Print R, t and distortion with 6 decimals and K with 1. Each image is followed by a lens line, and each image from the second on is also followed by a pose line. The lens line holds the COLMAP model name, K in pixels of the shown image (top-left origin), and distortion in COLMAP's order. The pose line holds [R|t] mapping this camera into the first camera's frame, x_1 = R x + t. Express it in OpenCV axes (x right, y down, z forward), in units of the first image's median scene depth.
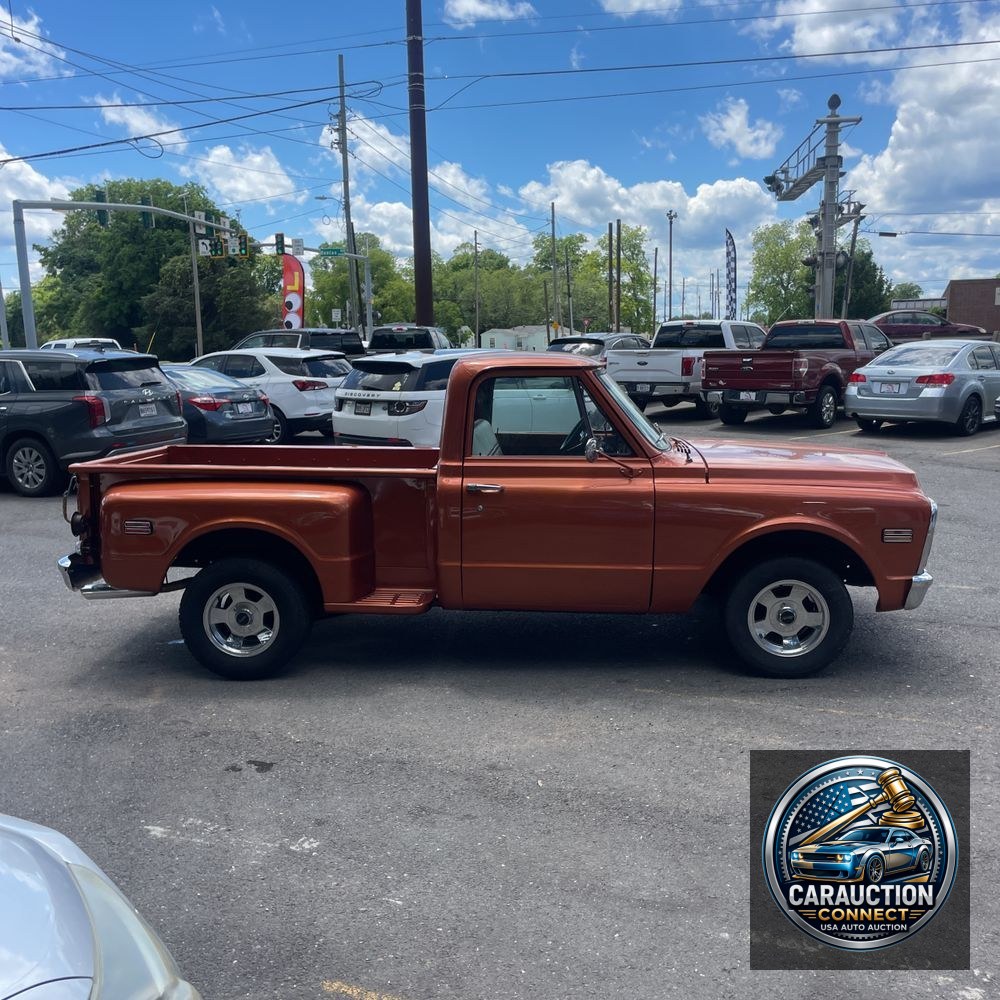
lens RADIAL K [[1011.1, 0, 513.8], [0, 1011.1, 503.0], [0, 0, 1]] dist [0.104898, -0.152704]
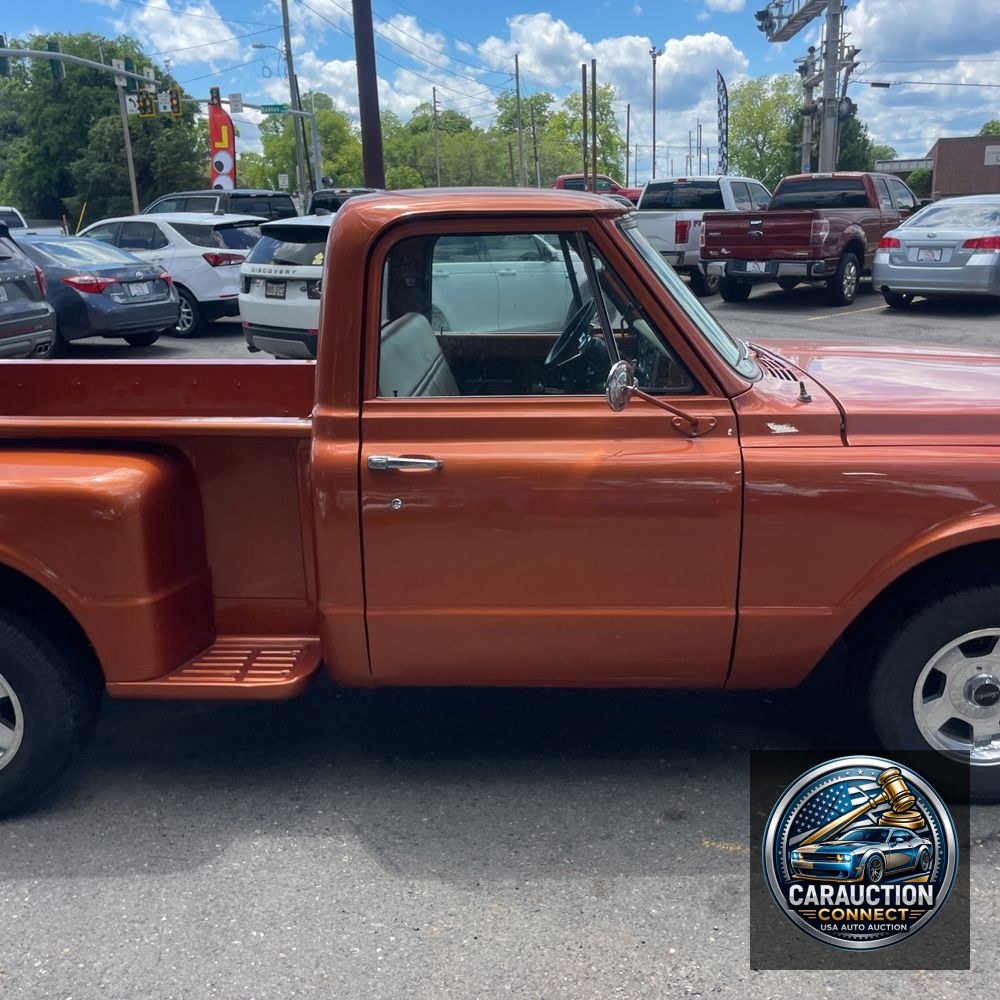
lens RADIAL K [[1011.1, 0, 513.8], [0, 1011.1, 503.0], [0, 0, 1]] dist [0.104898, -0.152704]
pose [[0.999391, -0.018565, 0.029540, 0.002437], [0.014879, 0.992609, 0.120438, -0.013907], [-0.031558, -0.119926, 0.992281, 0.125726]]
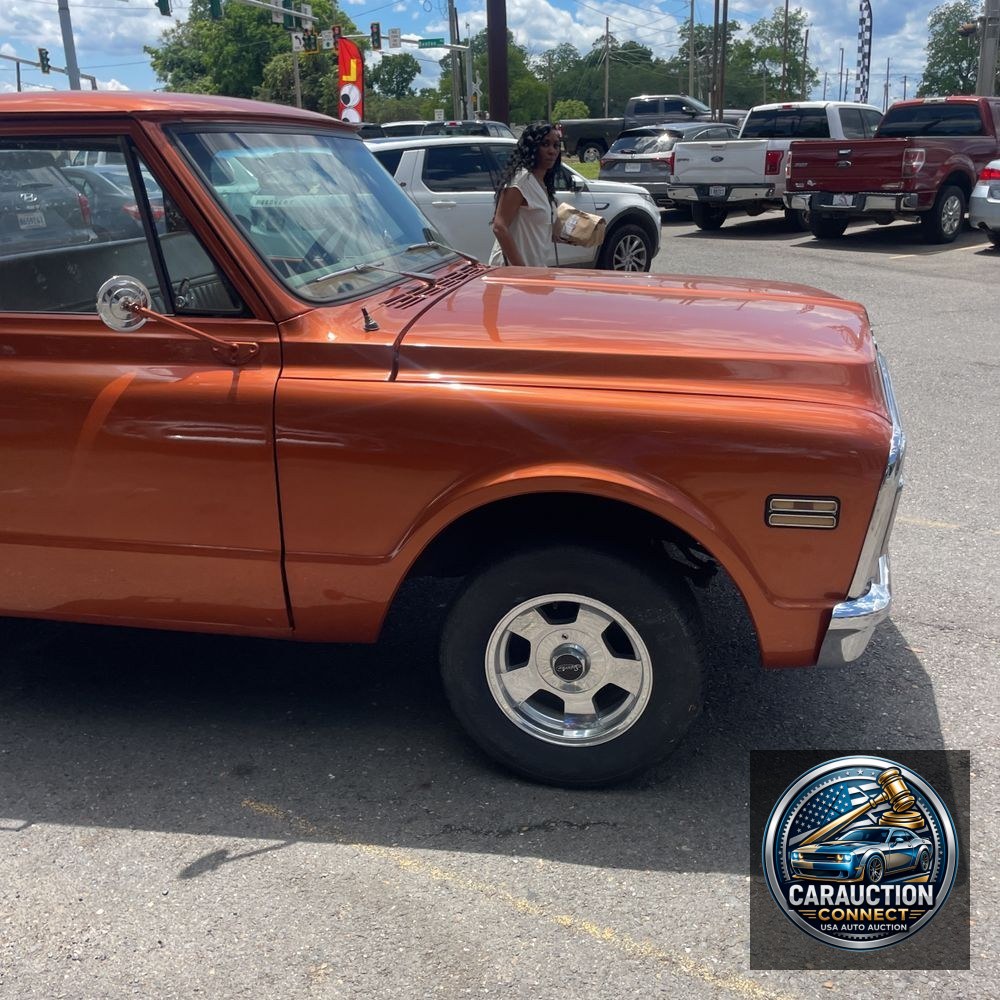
lens RADIAL K [[1015.0, 0, 508.1], [0, 1015.0, 484.3], [0, 0, 1]] dist [0.074311, -0.097884]
pose [[0.989898, 0.033050, -0.137878, 0.077551], [-0.010651, 0.987038, 0.160131, -0.011860], [0.141383, -0.157045, 0.977419, 0.140582]]
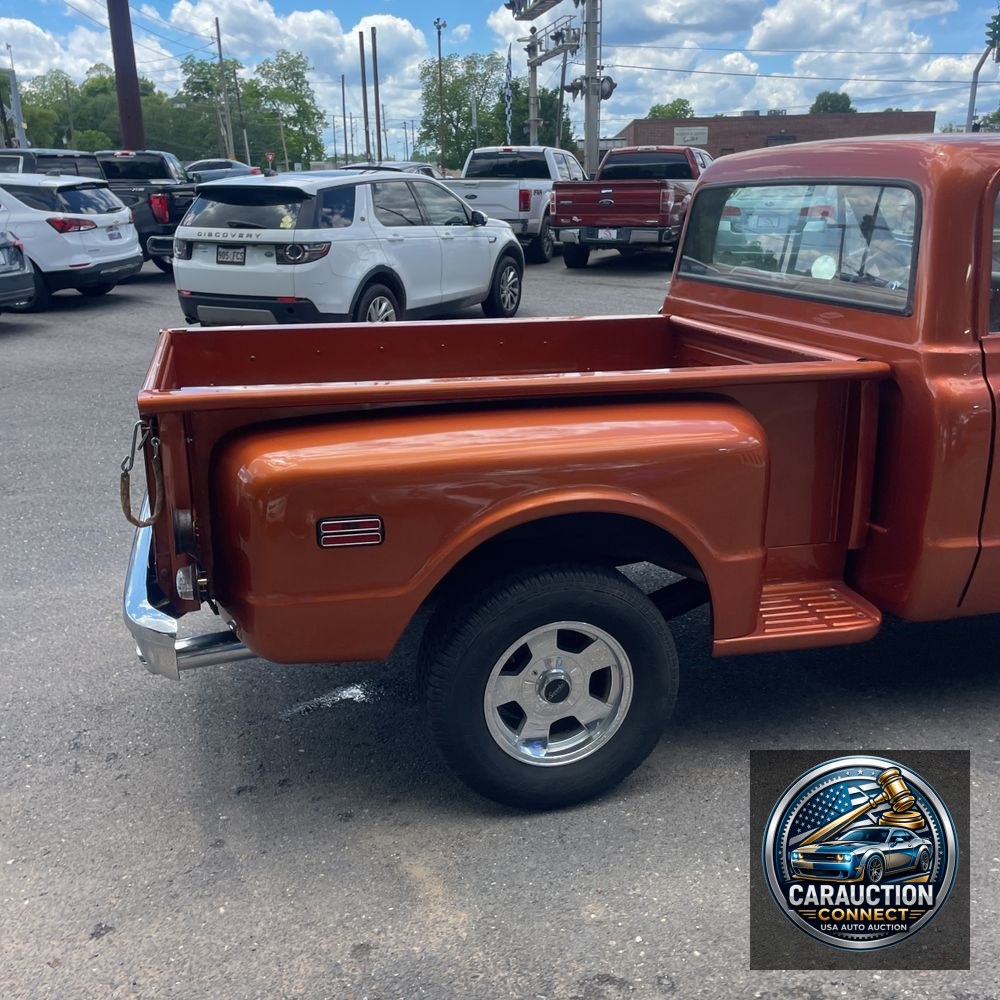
lens RADIAL K [[1005.5, 0, 502.7], [0, 1005.5, 479.7], [0, 0, 1]] dist [0.106329, -0.148825]
pose [[0.950989, -0.086537, 0.296868, -0.112138], [0.048215, 0.989798, 0.134073, -0.013922], [-0.305441, -0.113189, 0.945460, 0.147420]]
